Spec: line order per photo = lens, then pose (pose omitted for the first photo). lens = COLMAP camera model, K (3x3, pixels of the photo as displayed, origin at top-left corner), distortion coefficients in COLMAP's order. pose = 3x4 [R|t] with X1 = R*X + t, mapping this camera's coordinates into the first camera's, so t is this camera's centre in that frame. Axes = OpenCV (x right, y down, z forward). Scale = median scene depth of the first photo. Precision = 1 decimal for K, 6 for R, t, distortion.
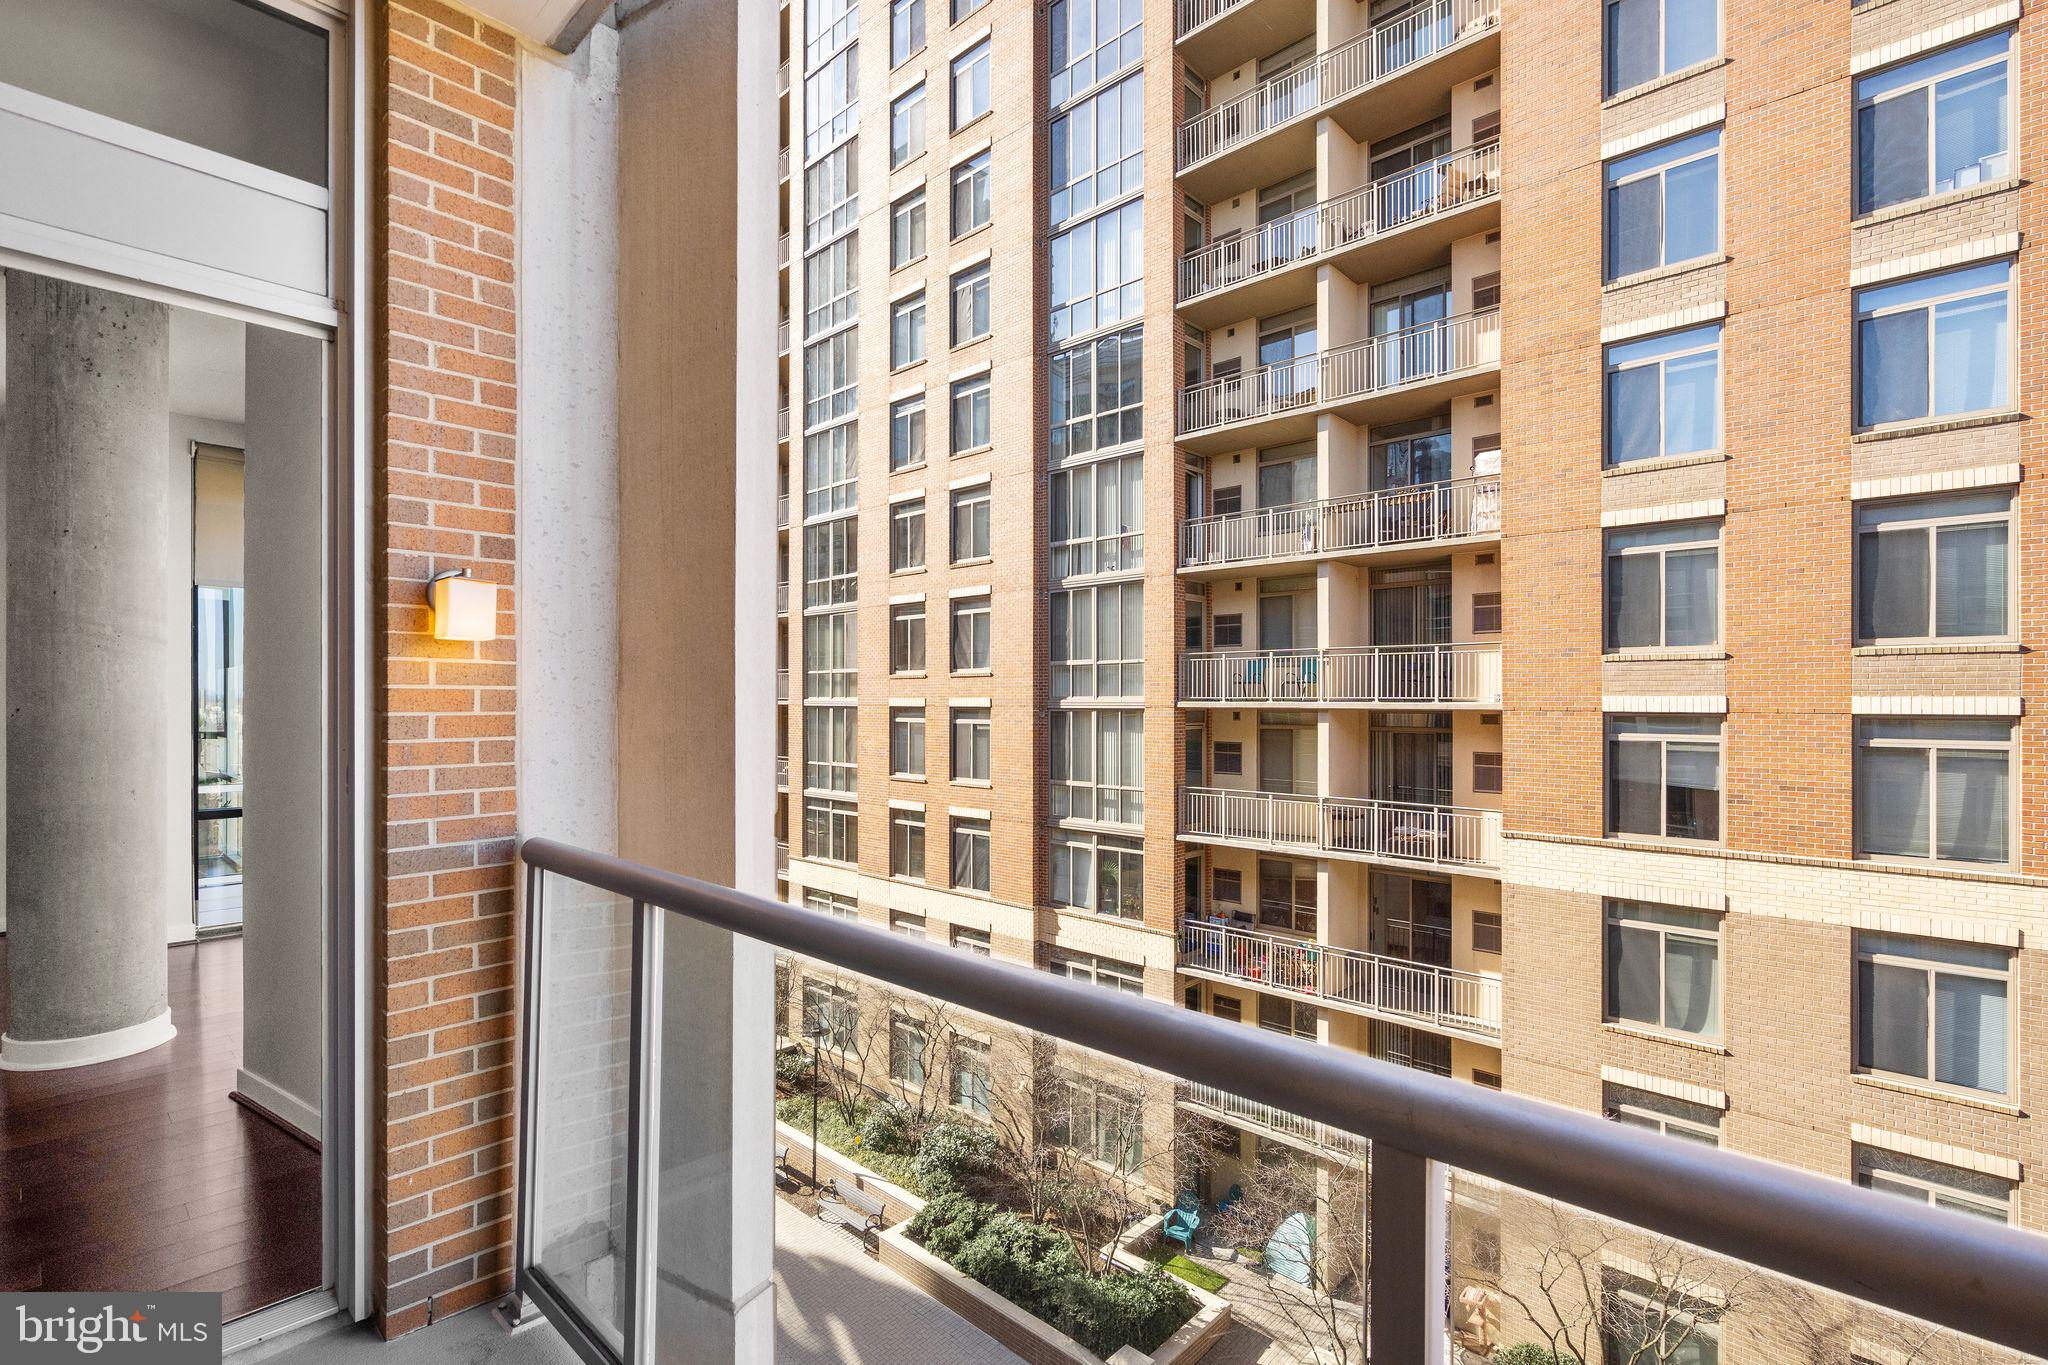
lens RADIAL K [[936.3, 0, 1015.9], [0, 936.3, 699.6], [0, 0, 1]] dist [-0.001129, -0.000070]
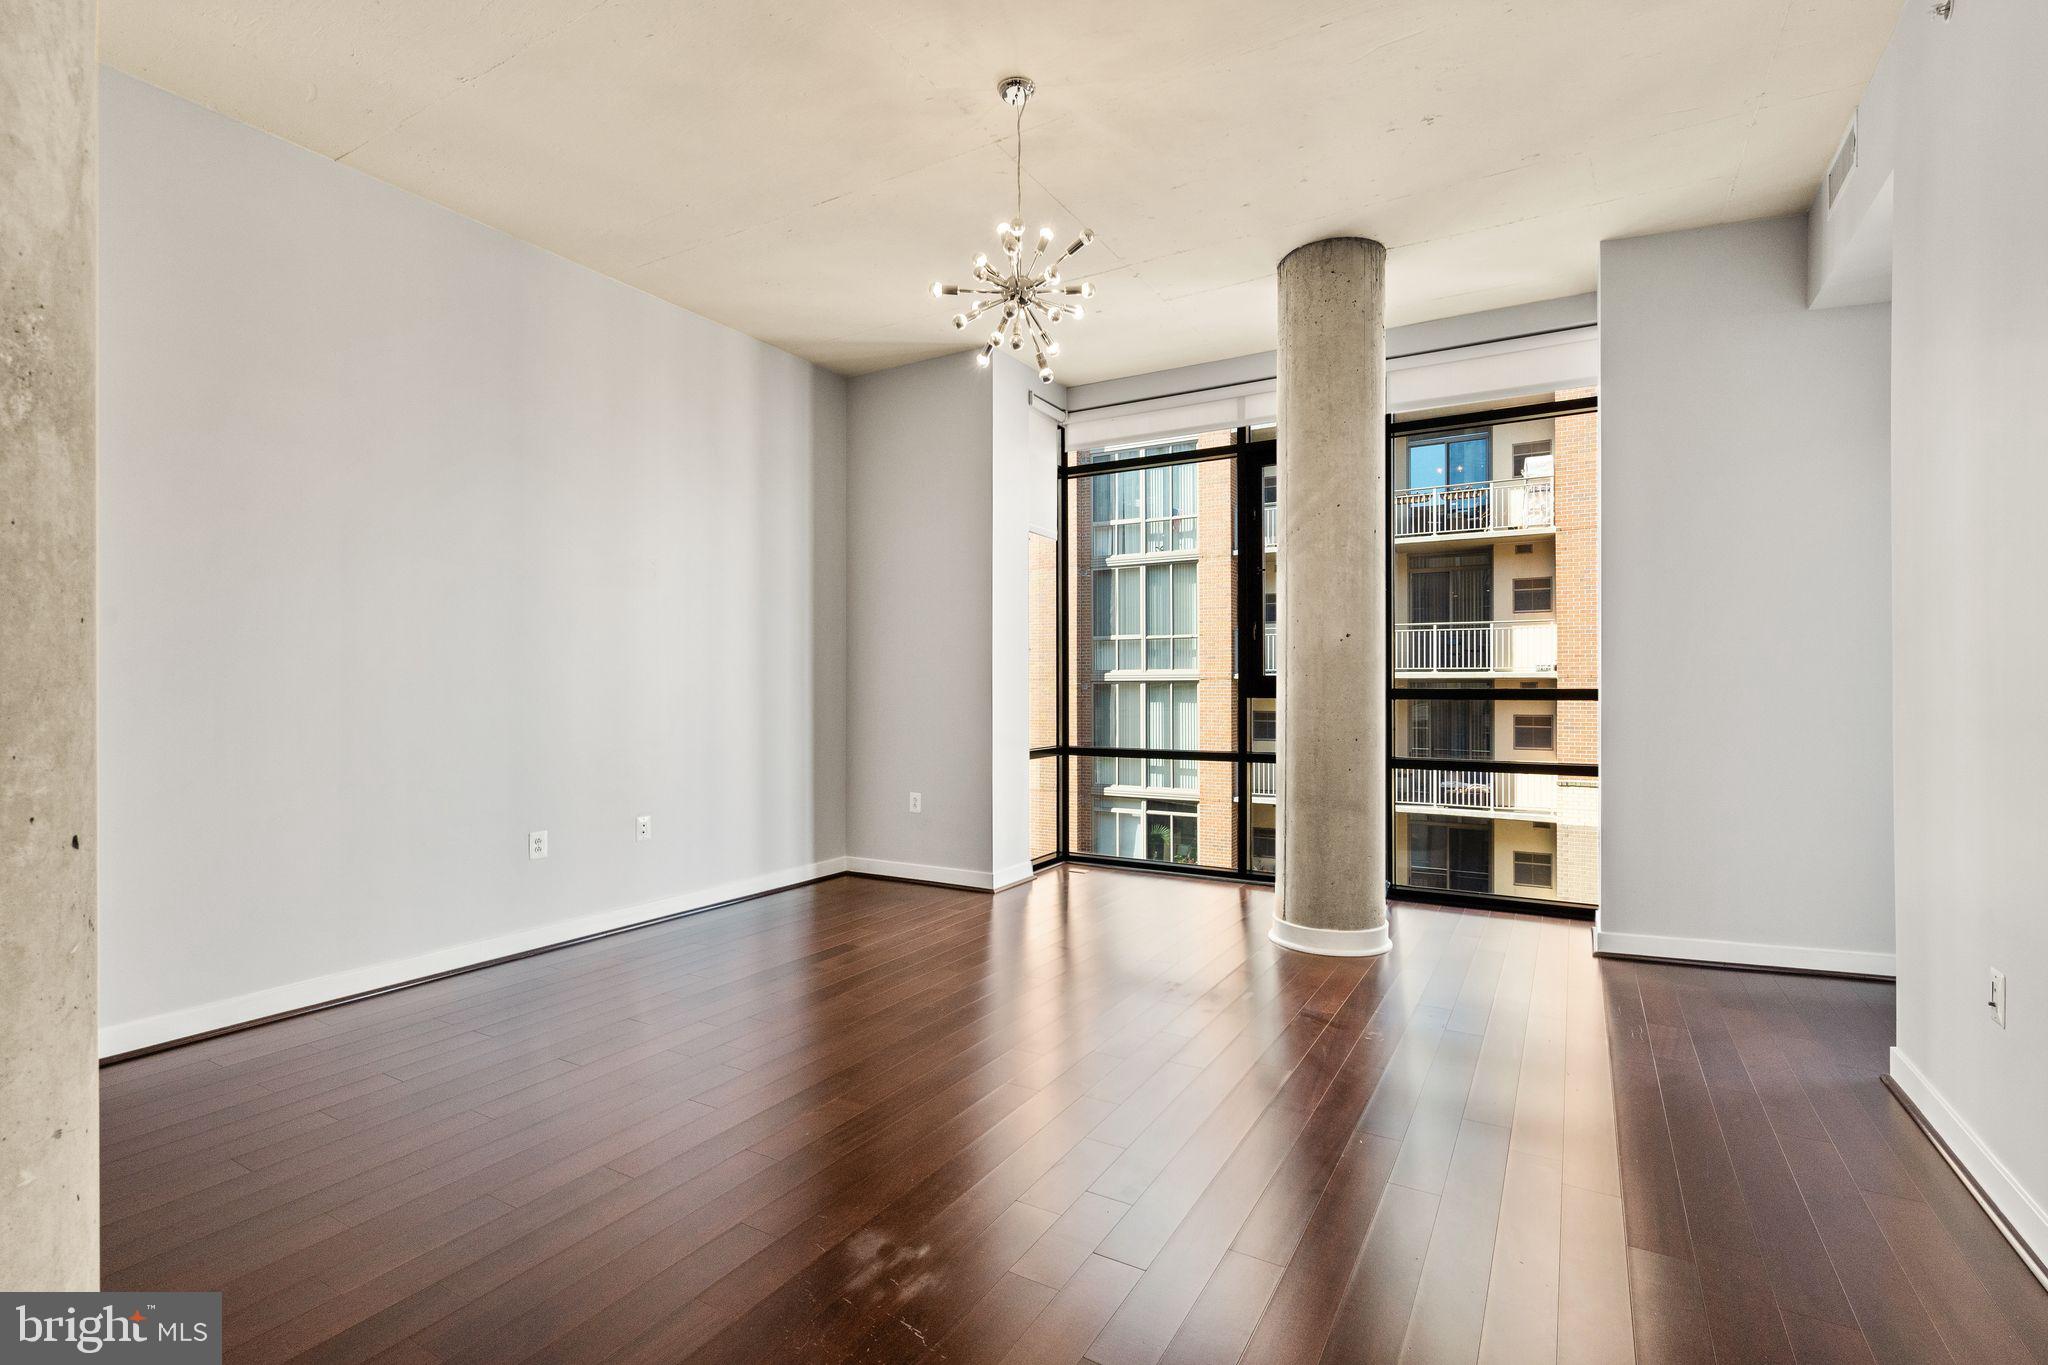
lens RADIAL K [[927.1, 0, 1014.5], [0, 927.1, 682.0], [0, 0, 1]] dist [-0.011546, -0.000362]
pose [[0.976811, -0.002955, 0.214084, -0.300495], [0.003220, 0.999994, -0.000891, 0.012111], [-0.214080, 0.001560, 0.976815, 0.008977]]
